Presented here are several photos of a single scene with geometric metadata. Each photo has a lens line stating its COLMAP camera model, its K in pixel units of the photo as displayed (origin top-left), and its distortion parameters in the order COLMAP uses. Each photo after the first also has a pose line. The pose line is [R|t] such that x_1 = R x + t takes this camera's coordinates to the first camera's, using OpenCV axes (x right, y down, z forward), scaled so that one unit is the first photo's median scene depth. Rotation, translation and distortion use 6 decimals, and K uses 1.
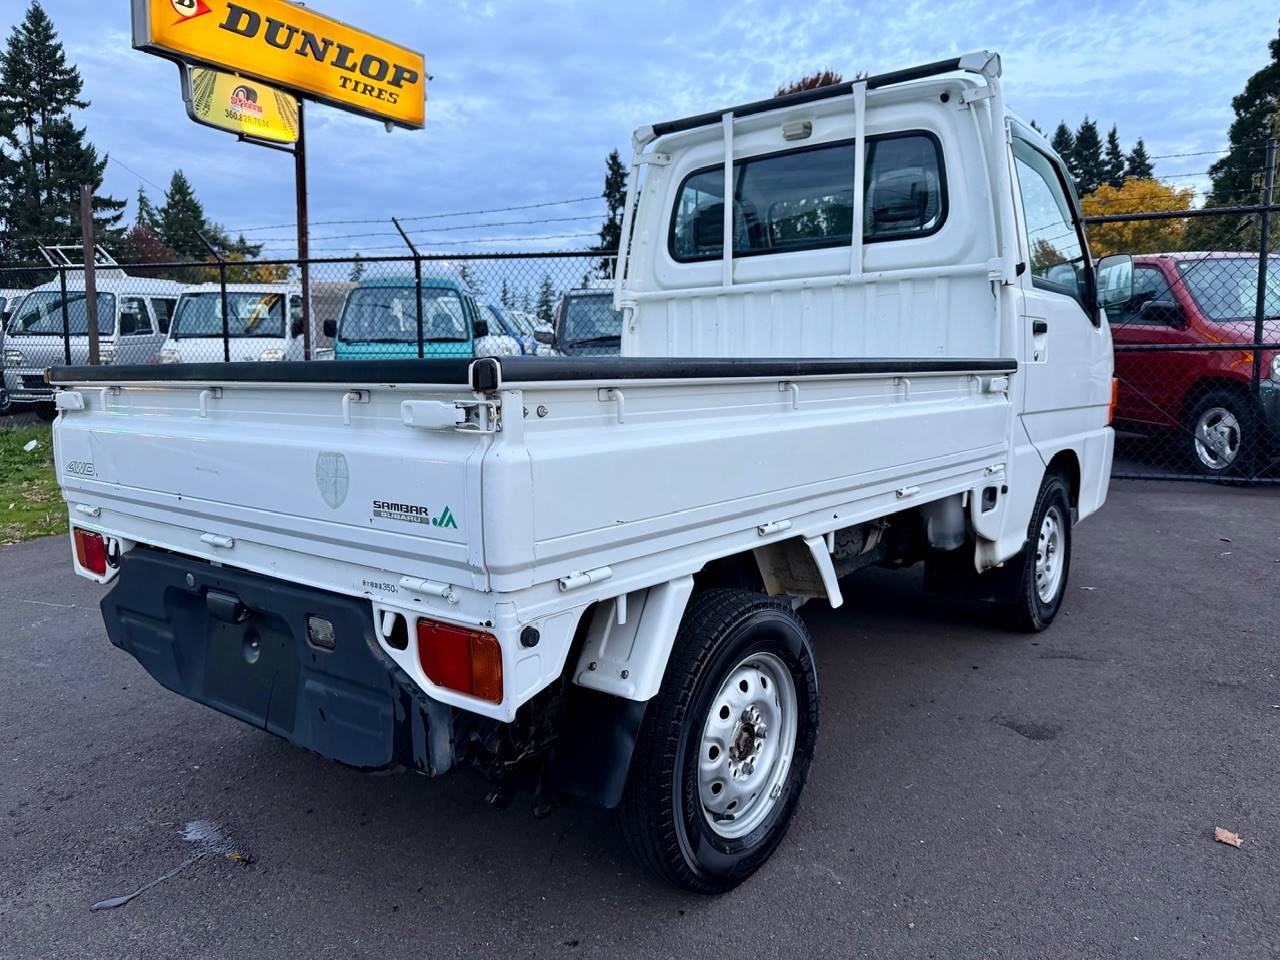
lens RADIAL K [[924.3, 0, 623.3], [0, 924.3, 478.3], [0, 0, 1]] dist [0.000486, -0.005804]
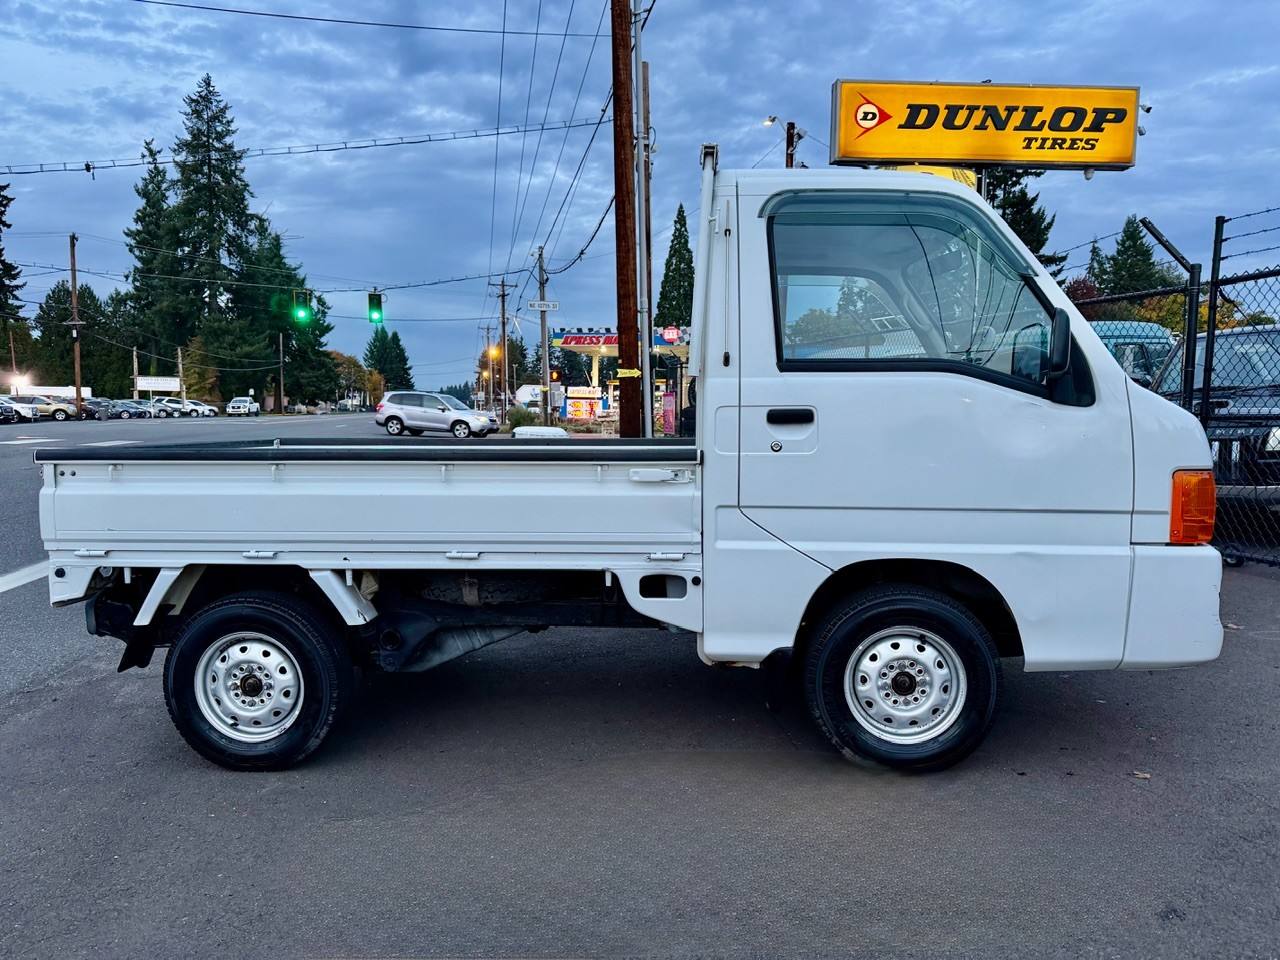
lens RADIAL K [[900.2, 0, 653.1], [0, 900.2, 493.5], [0, 0, 1]] dist [0.045243, -0.061036]
pose [[0.594019, 0.072983, -0.801134, 0.281148], [-0.095154, 0.995259, 0.020114, -0.023105], [0.798804, 0.064283, 0.598147, 0.091347]]
